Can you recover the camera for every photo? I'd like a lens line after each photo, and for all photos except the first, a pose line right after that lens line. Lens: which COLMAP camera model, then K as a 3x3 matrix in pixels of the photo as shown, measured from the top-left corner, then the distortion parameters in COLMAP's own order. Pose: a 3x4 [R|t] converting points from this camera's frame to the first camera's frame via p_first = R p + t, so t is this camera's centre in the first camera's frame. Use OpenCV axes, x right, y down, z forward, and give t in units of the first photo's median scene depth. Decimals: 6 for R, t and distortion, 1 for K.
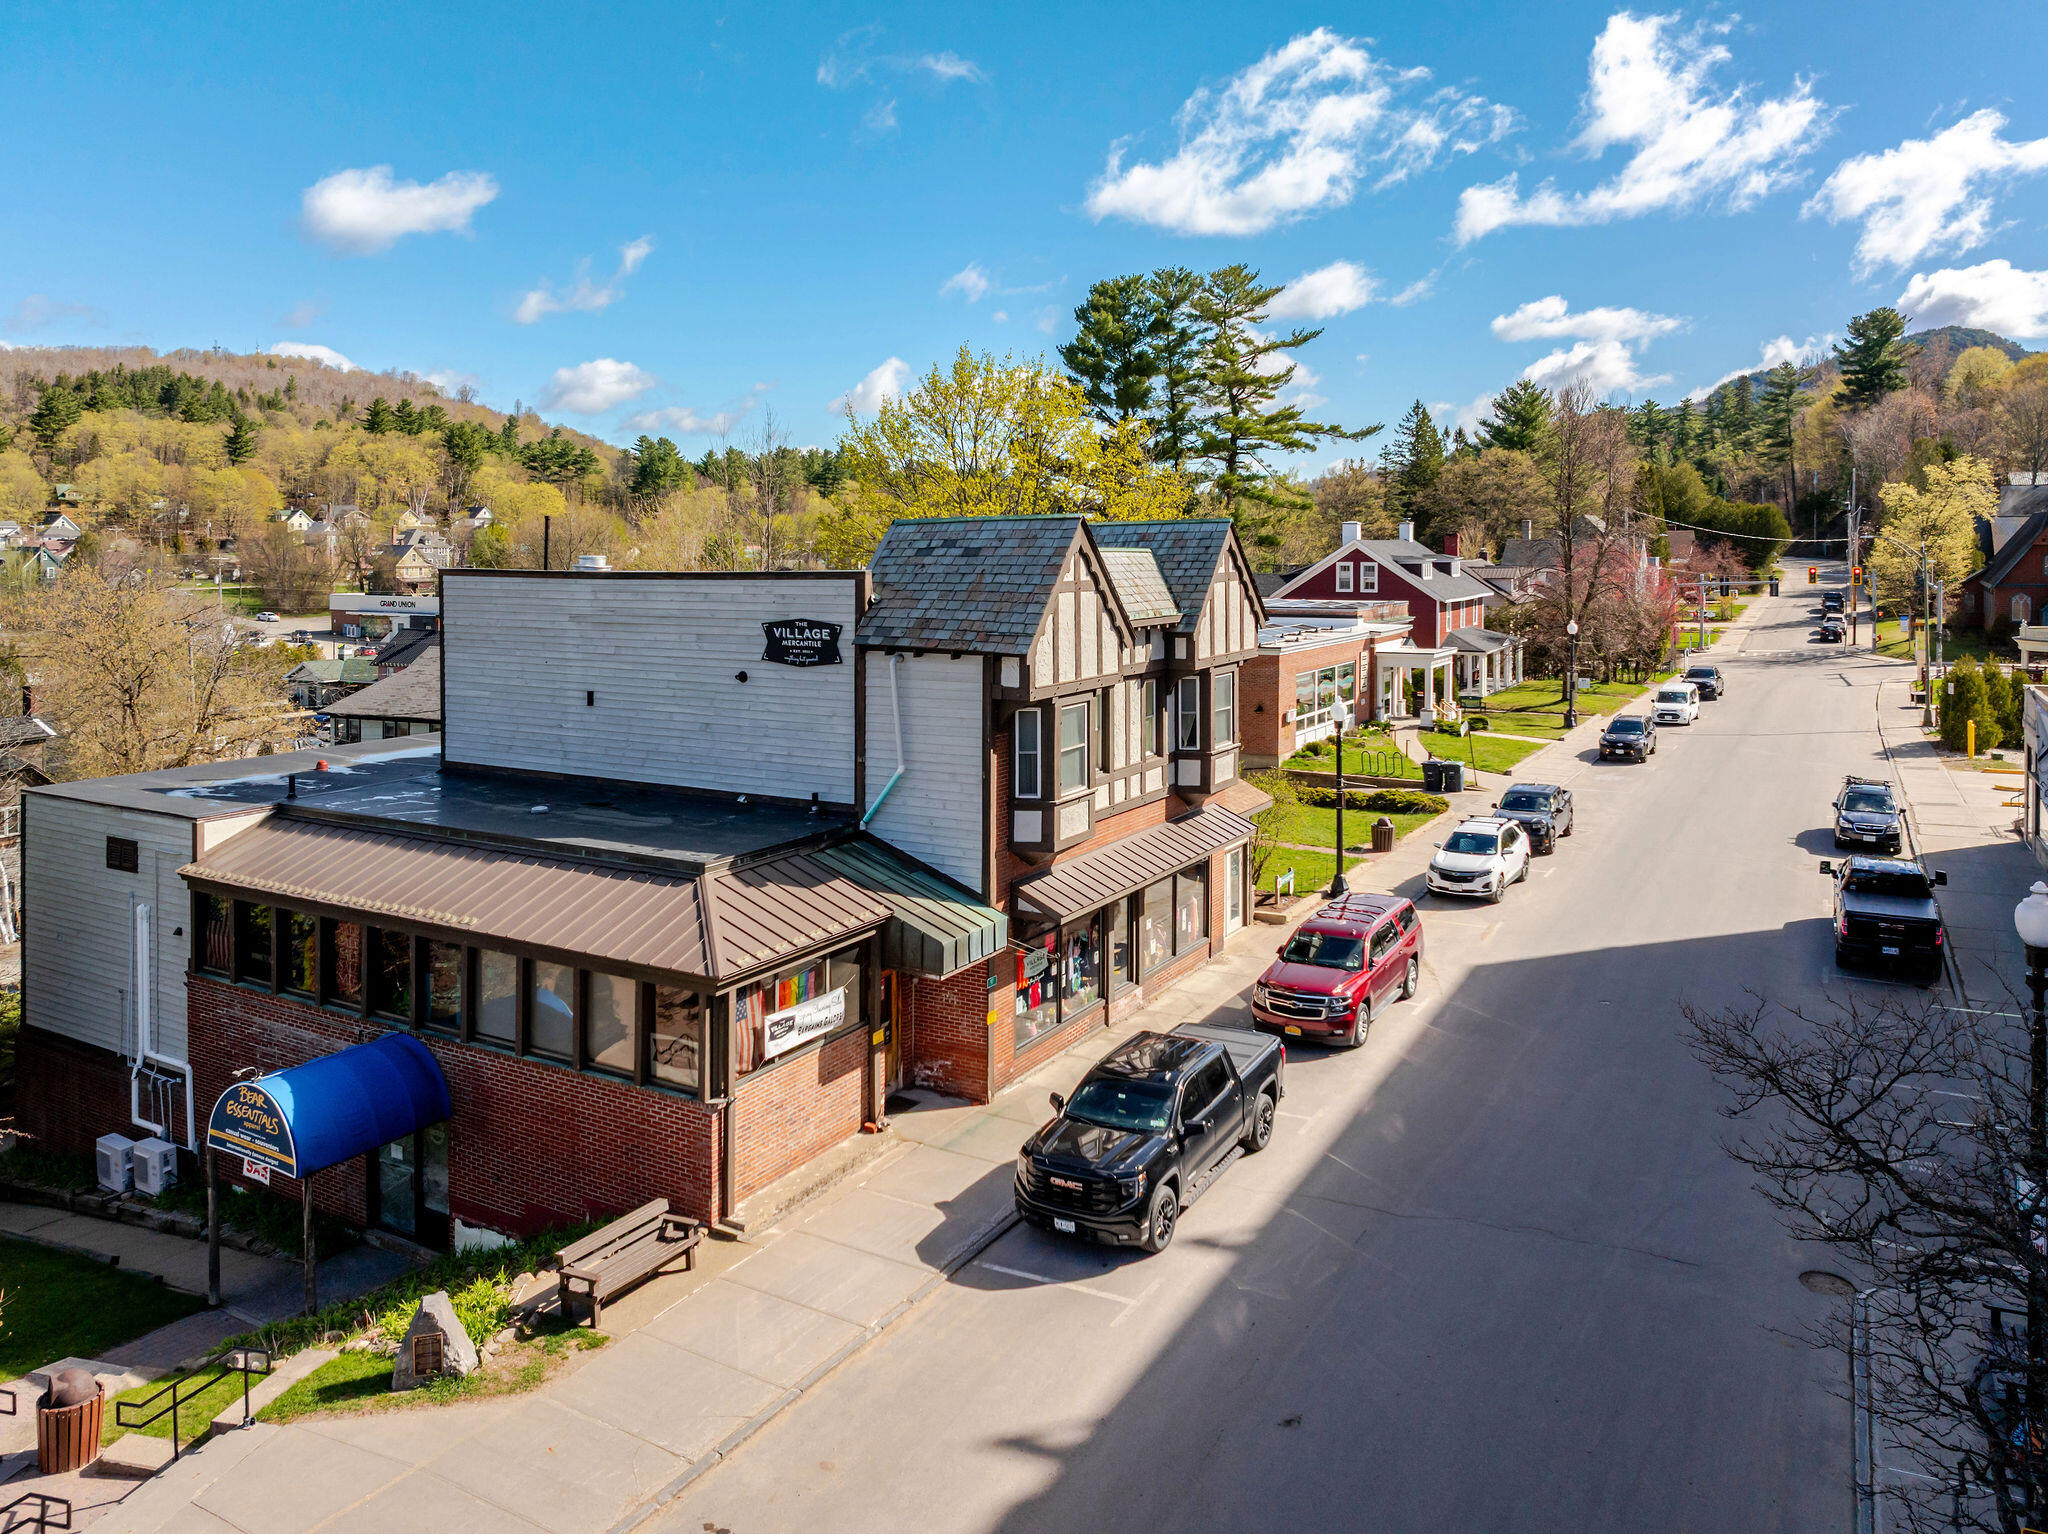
lens RADIAL K [[1467.8, 0, 1037.6], [0, 1467.8, 553.0], [0, 0, 1]] dist [-0.037964, 0.004959]
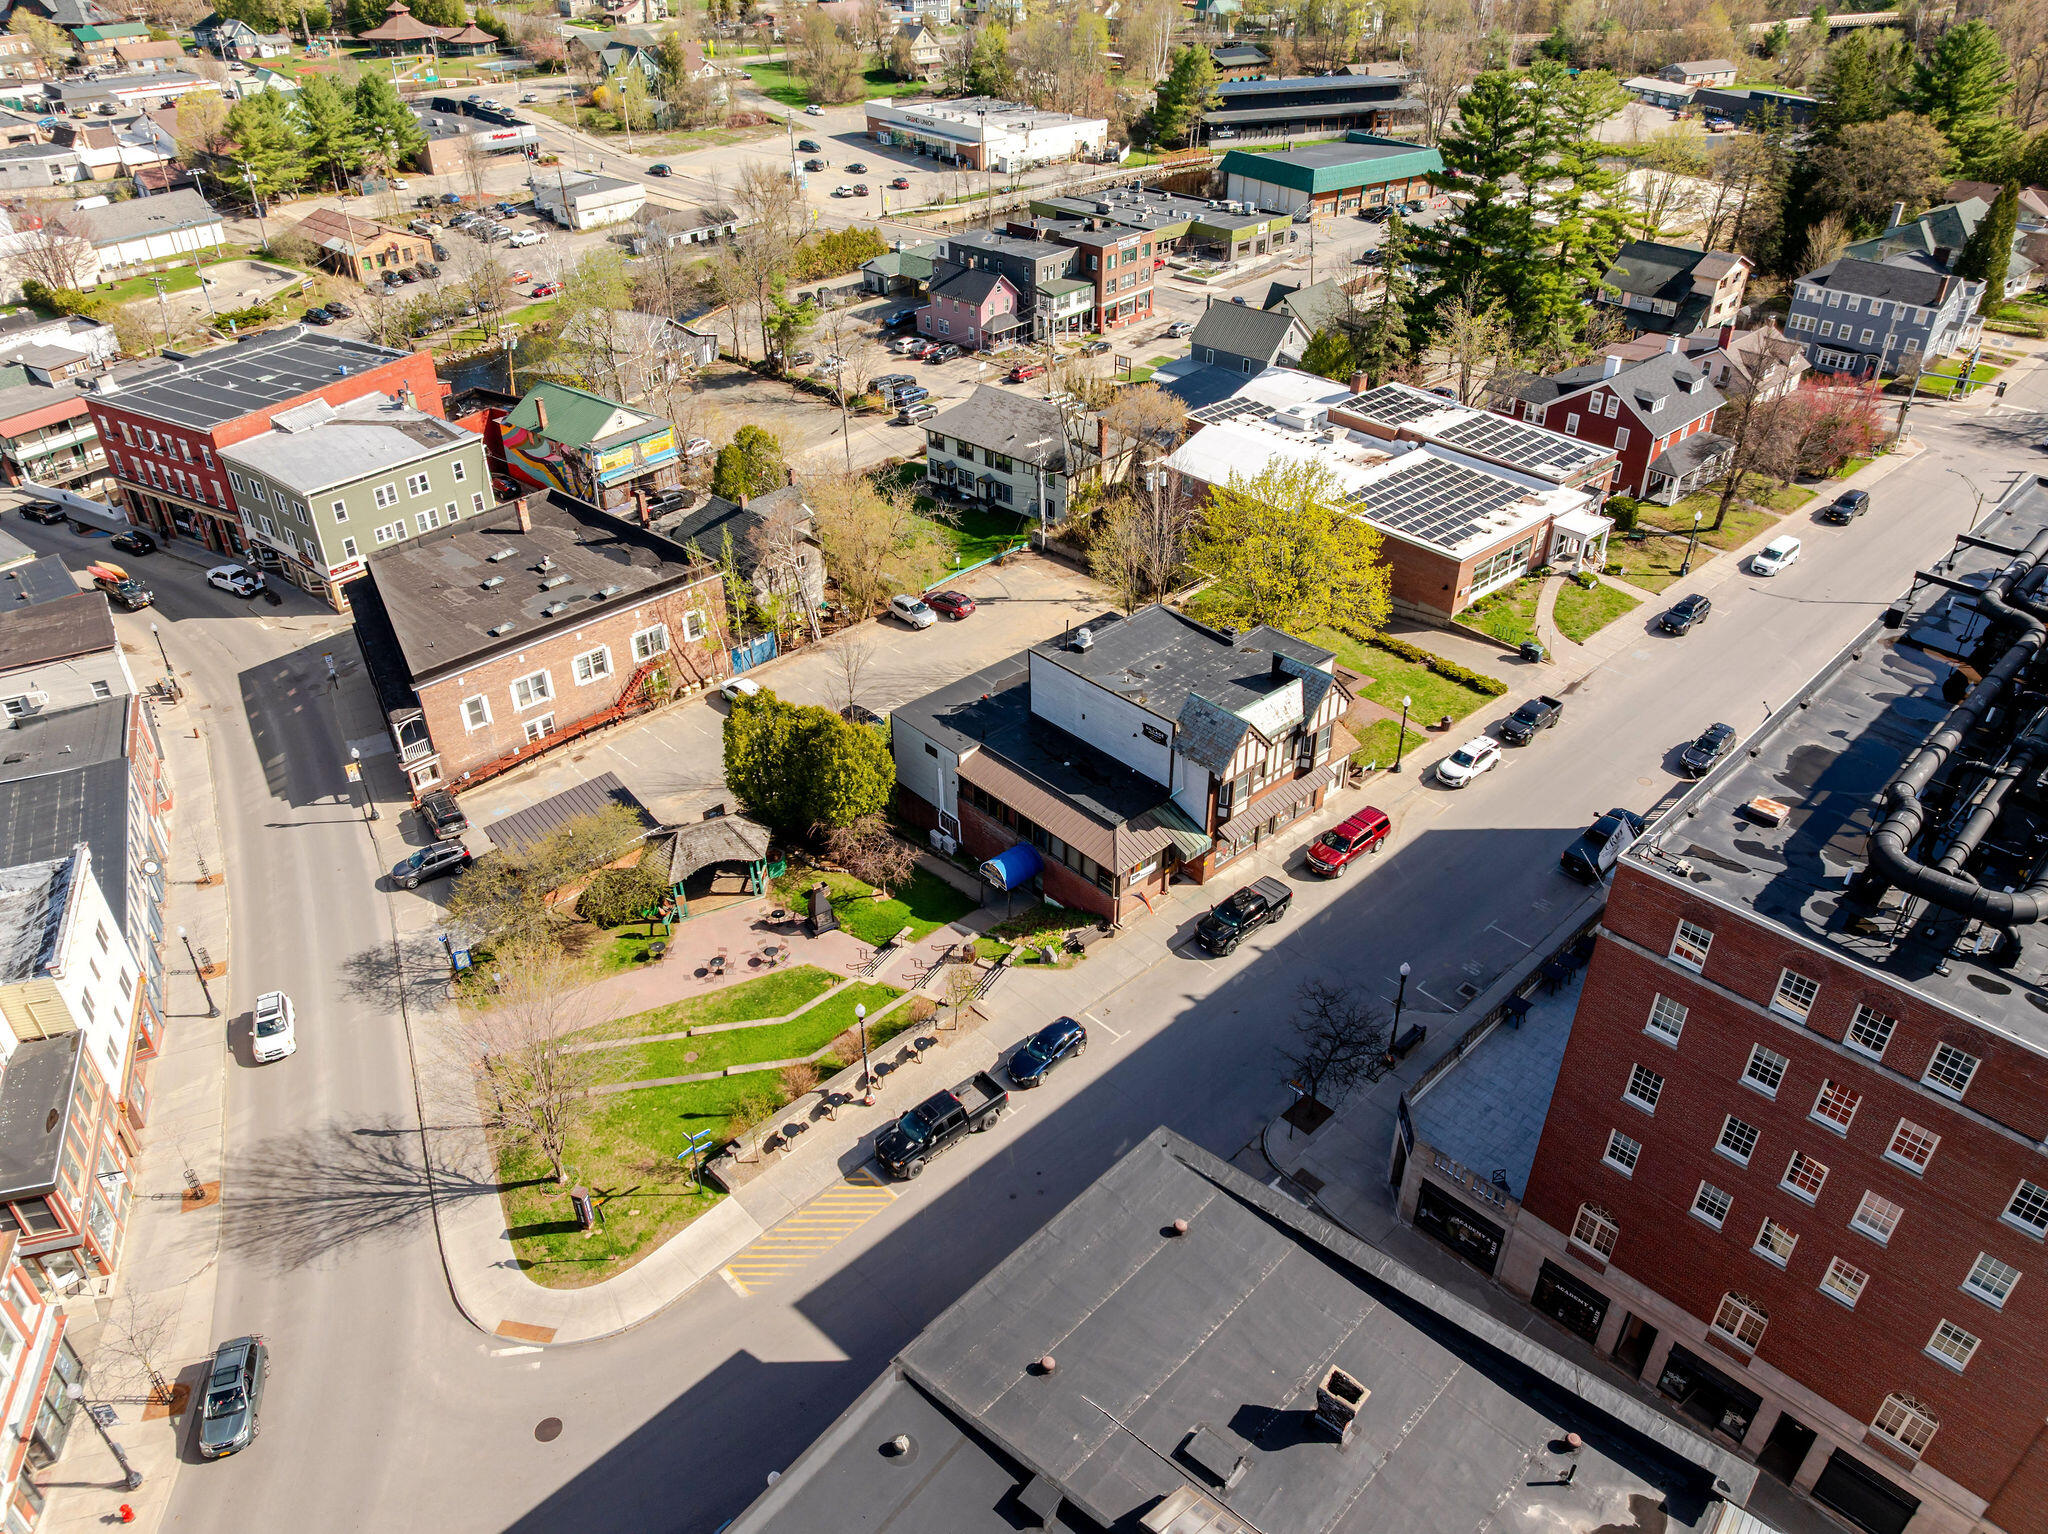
lens RADIAL K [[1391.8, 0, 1069.4], [0, 1391.8, 723.3], [0, 0, 1]] dist [-0.019030, 0.001725]
pose [[0.955370, 0.161964, -0.247055, 0.266923], [-0.007781, 0.849813, 0.527028, -1.062774], [0.295310, -0.501584, 0.813146, -0.962915]]
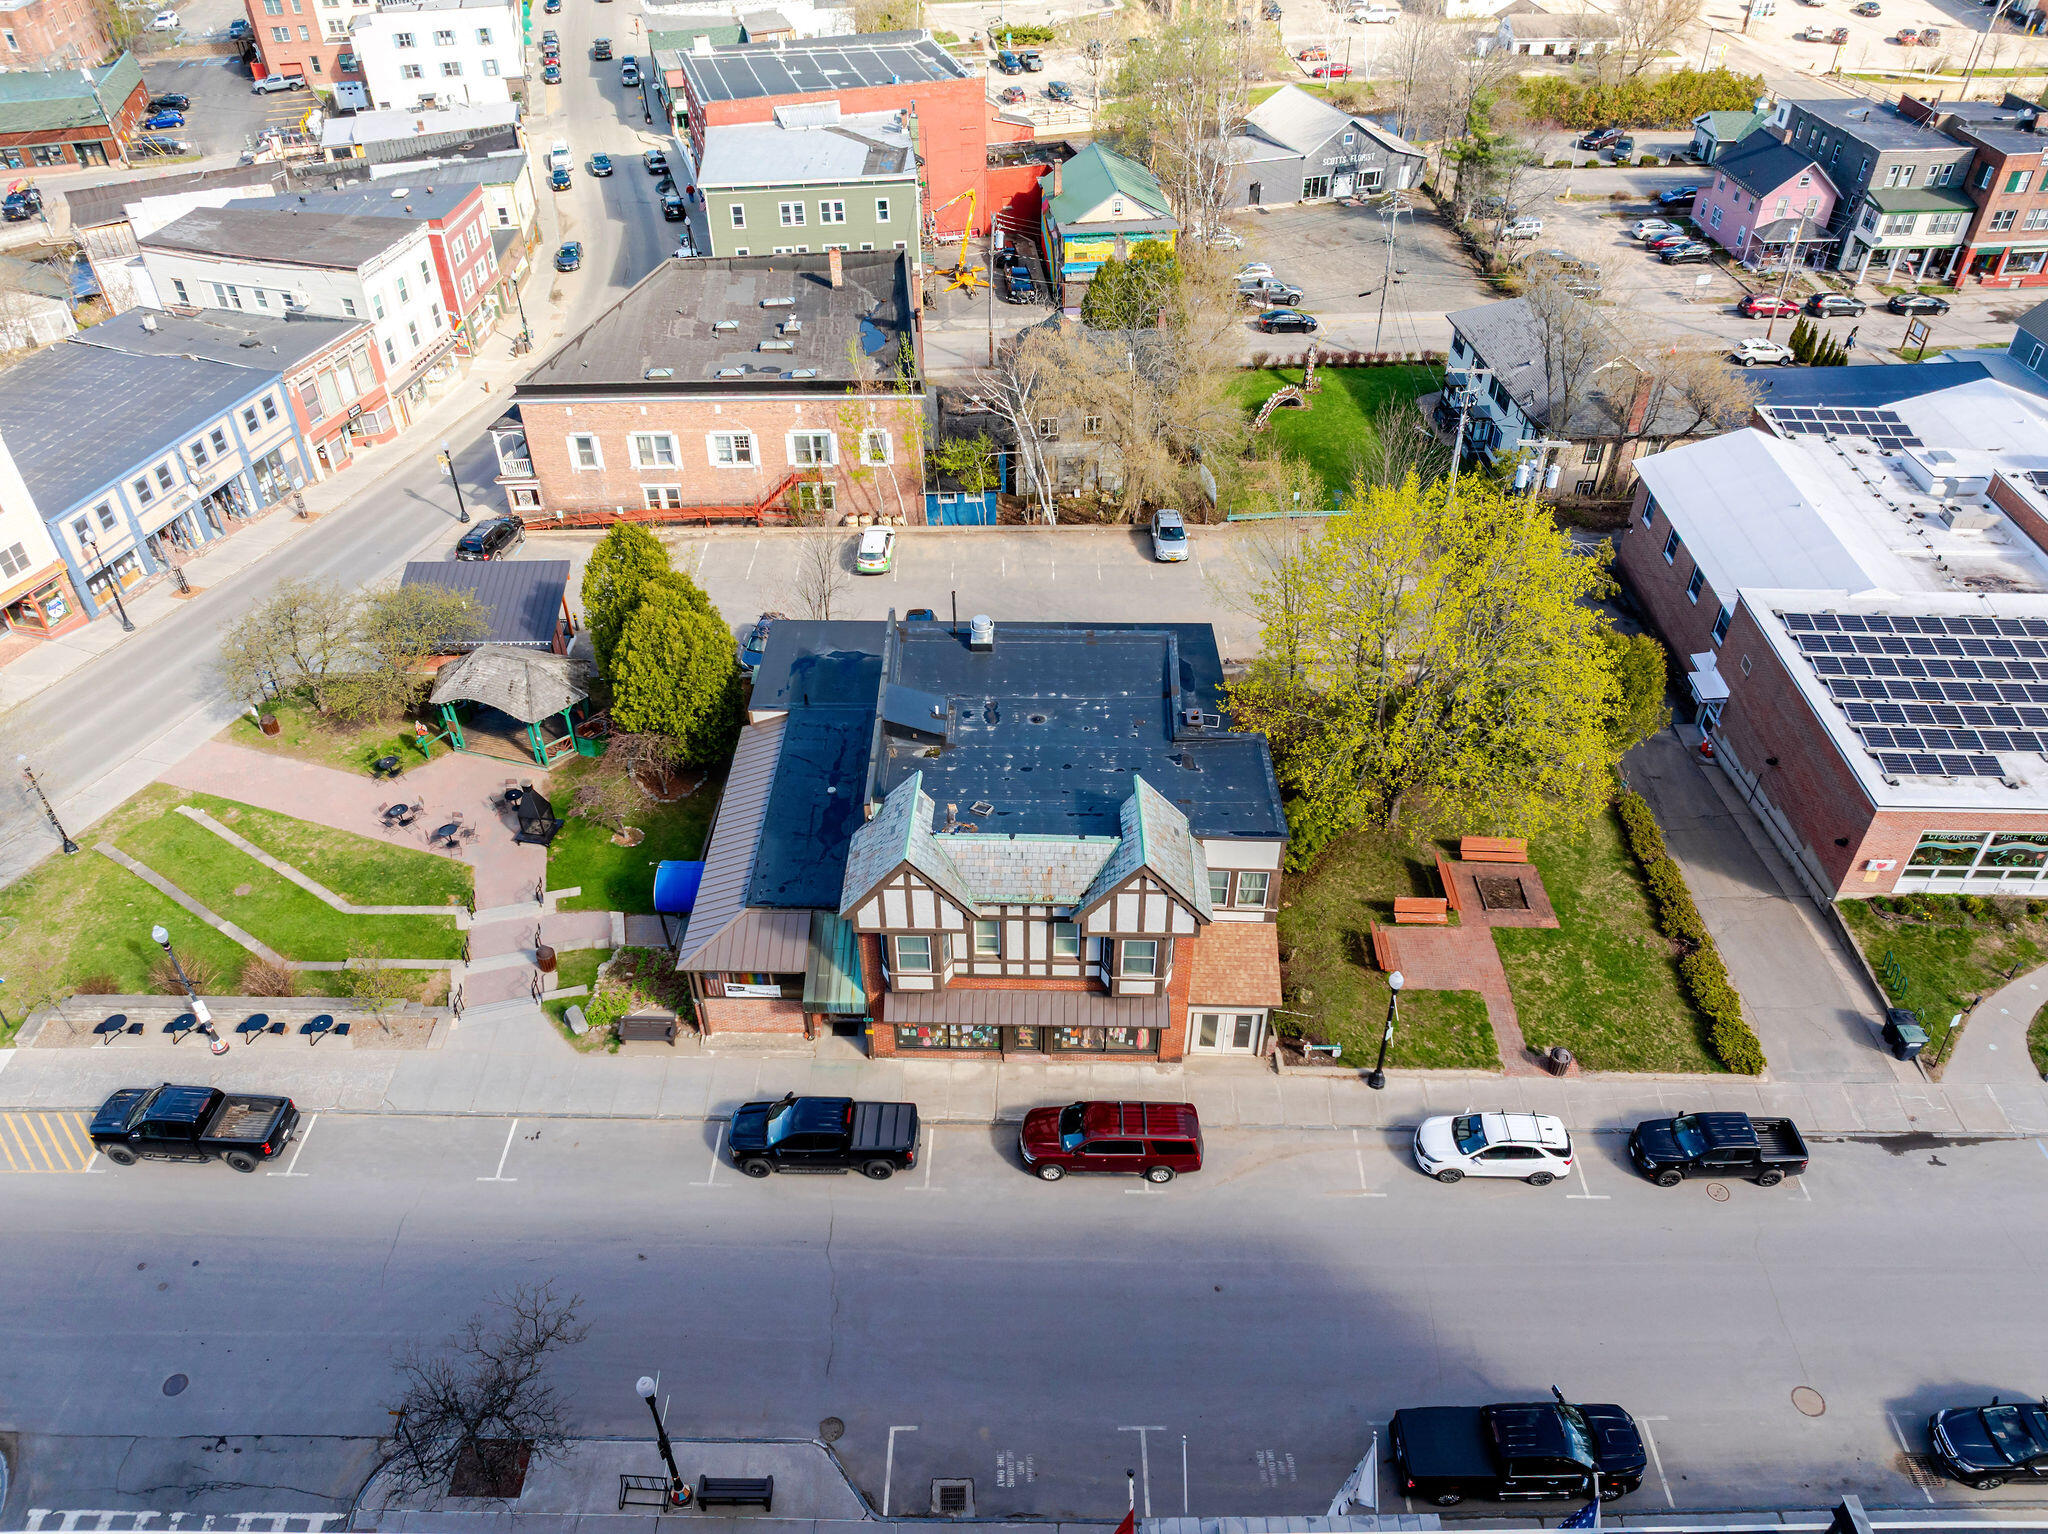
lens RADIAL K [[1464.2, 0, 1024.0], [0, 1464.2, 767.0], [0, 0, 1]] dist [-0.037653, 0.013092]
pose [[0.479255, 0.554118, -0.680638, 0.831096], [-0.014144, 0.780276, 0.625276, -0.815302], [0.877562, -0.290040, 0.381788, 0.379841]]
